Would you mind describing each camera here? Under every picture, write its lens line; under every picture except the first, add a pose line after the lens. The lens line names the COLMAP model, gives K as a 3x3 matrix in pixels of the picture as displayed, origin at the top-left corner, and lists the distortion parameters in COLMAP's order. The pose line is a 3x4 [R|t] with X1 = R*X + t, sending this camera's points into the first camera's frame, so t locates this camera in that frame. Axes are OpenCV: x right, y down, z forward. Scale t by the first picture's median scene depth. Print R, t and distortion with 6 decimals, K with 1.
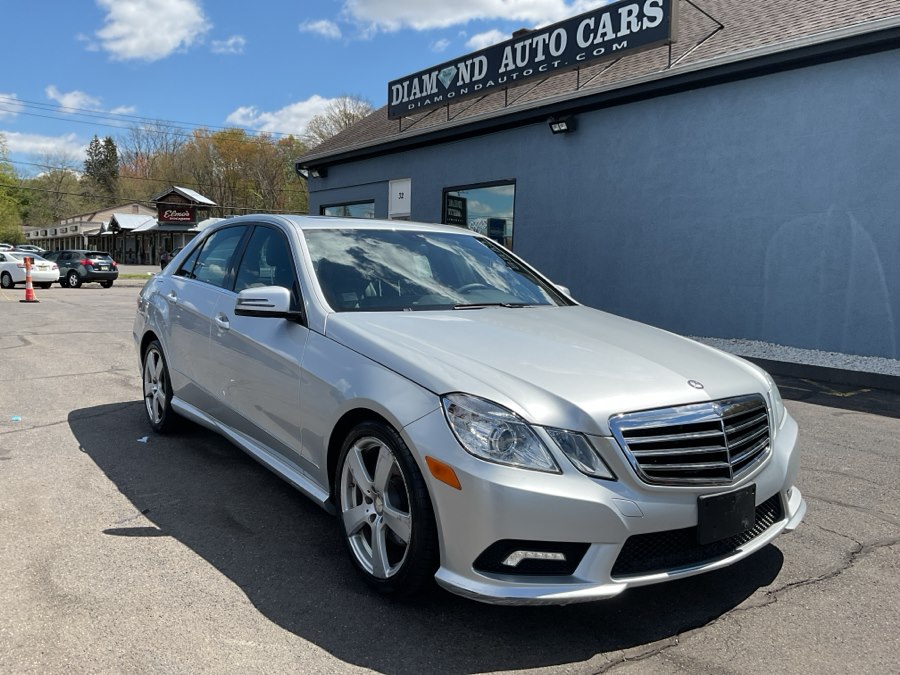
lens RADIAL K [[741.7, 0, 447.9], [0, 741.7, 340.5], [0, 0, 1]] dist [0.094749, -0.206435]
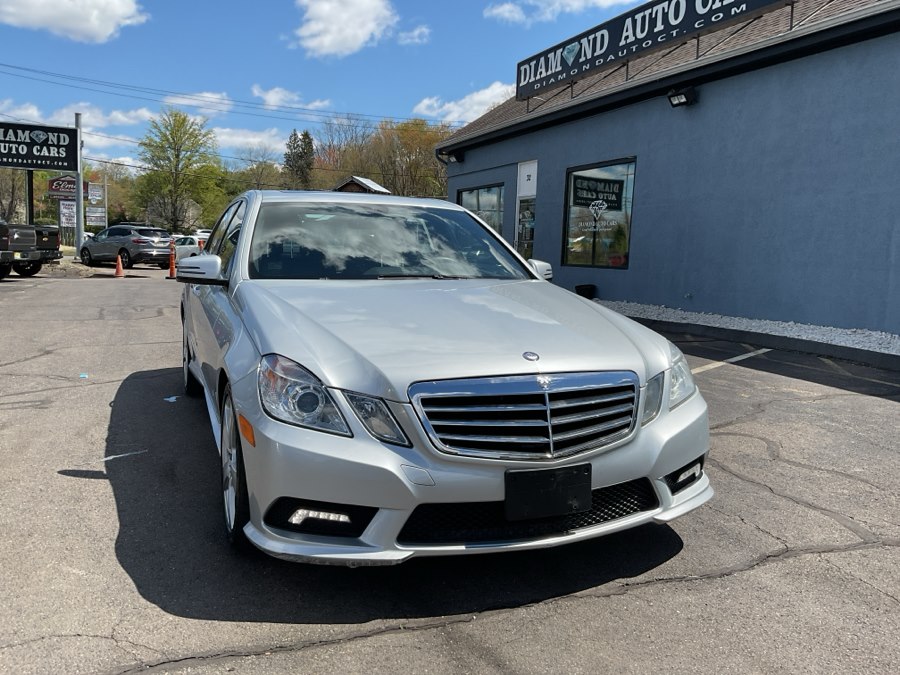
lens RADIAL K [[741.7, 0, 447.9], [0, 741.7, 340.5], [0, 0, 1]] dist [0.094749, -0.206435]
pose [[0.972111, 0.031954, -0.232335, 0.101356], [-0.027711, 0.999385, 0.021505, 0.004849], [0.232879, -0.014467, 0.972398, 0.012029]]
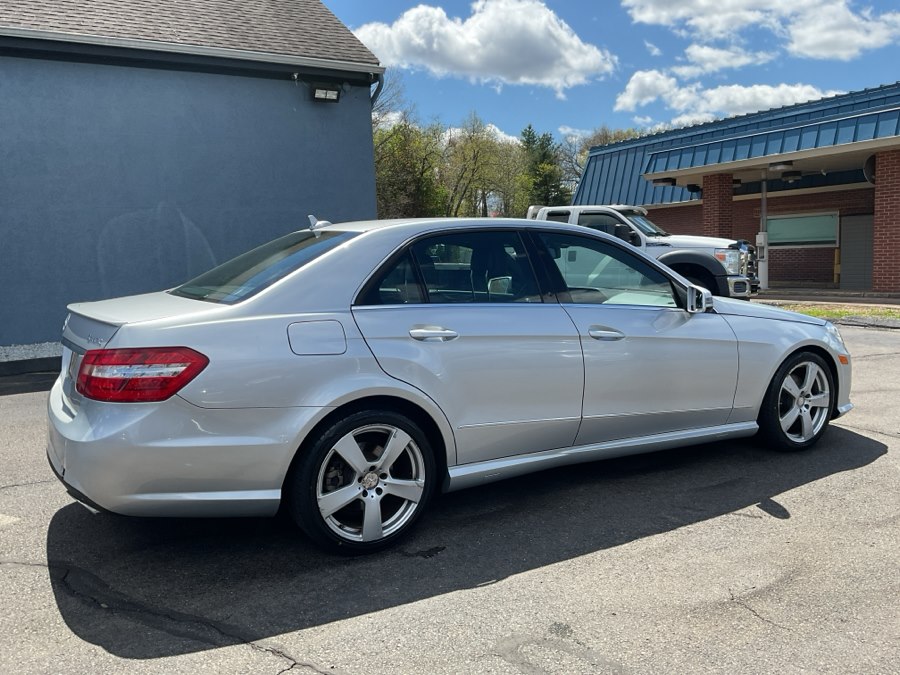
lens RADIAL K [[741.7, 0, 447.9], [0, 741.7, 340.5], [0, 0, 1]] dist [0.094749, -0.206435]
pose [[0.099423, -0.146838, 0.984151, -0.427479], [0.127683, 0.982758, 0.133731, -0.057419], [-0.986819, 0.112364, 0.116457, 0.368388]]
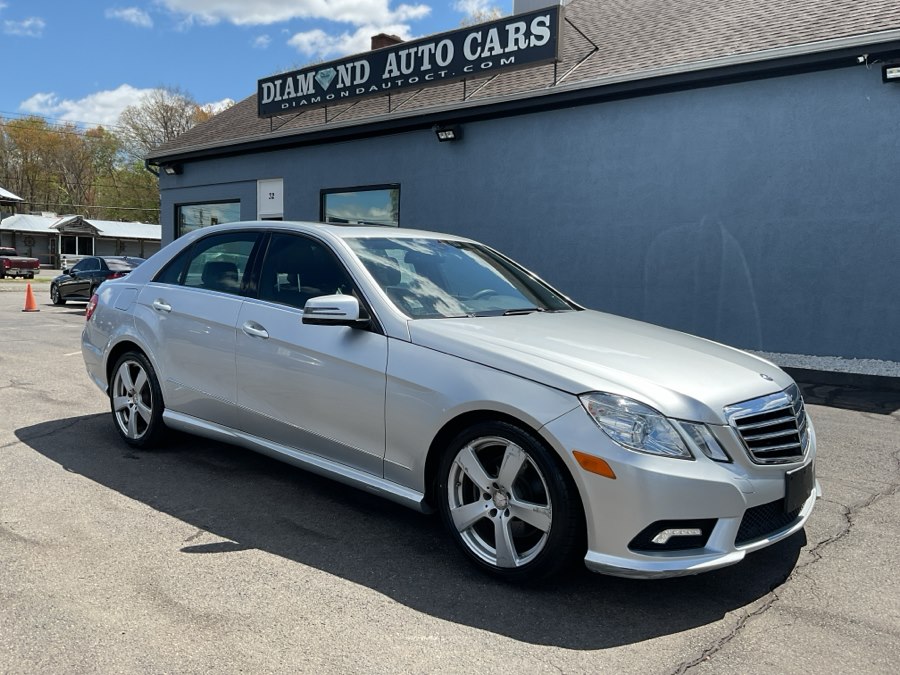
lens RADIAL K [[741.7, 0, 447.9], [0, 741.7, 340.5], [0, 0, 1]] dist [0.094749, -0.206435]
pose [[0.973585, -0.021637, 0.227298, -0.094113], [0.021944, 0.999758, 0.001177, -0.002452], [-0.227268, 0.003842, 0.973825, -0.005493]]
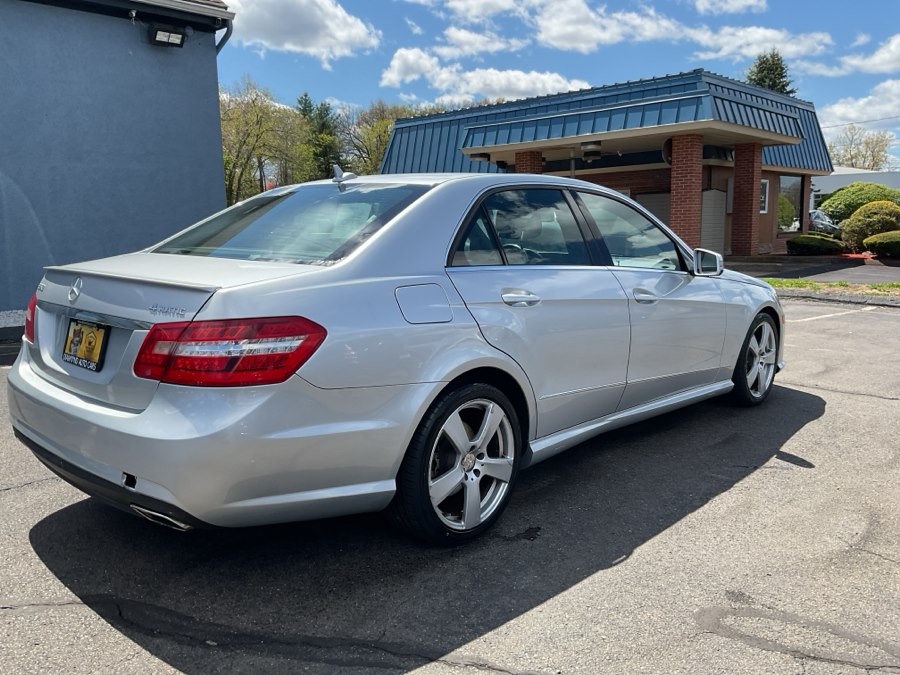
lens RADIAL K [[743.6, 0, 447.4], [0, 743.6, 338.3], [0, 0, 1]] dist [0.090036, -0.179449]
pose [[-0.195618, -0.176571, 0.964653, -0.398048], [0.103029, 0.974514, 0.199269, -0.063694], [-0.975253, 0.138368, -0.172441, 0.478137]]
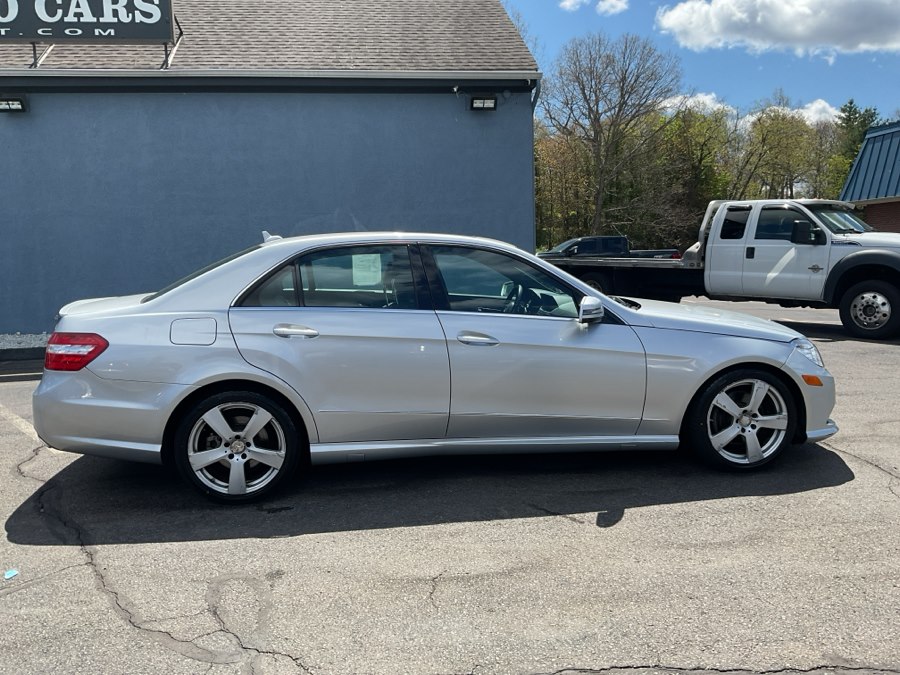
lens RADIAL K [[745.0, 0, 447.4], [0, 745.0, 337.5], [0, 0, 1]] dist [0.055125, -0.099625]
pose [[0.469820, -0.140227, 0.871553, -0.417062], [0.123877, 0.988006, 0.092187, -0.043563], [-0.874027, 0.064654, 0.481556, 0.179685]]
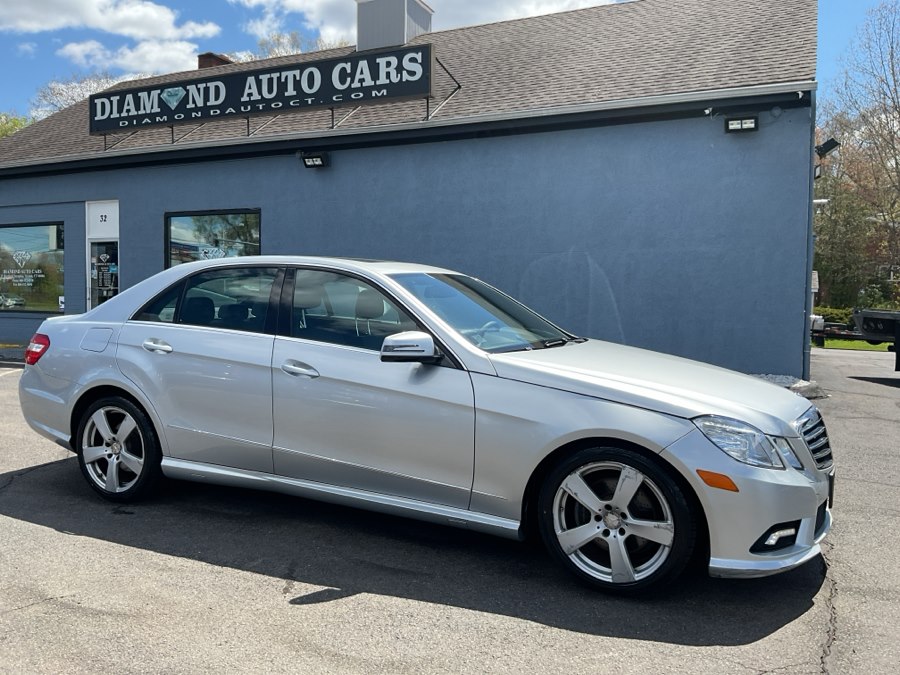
lens RADIAL K [[741.7, 0, 447.9], [0, 741.7, 340.5], [0, 0, 1]] dist [0.094749, -0.206435]
pose [[0.877094, -0.040276, 0.478626, -0.199735], [0.056085, 0.998249, -0.018775, -0.011369], [-0.477032, 0.043311, 0.877818, 0.022434]]
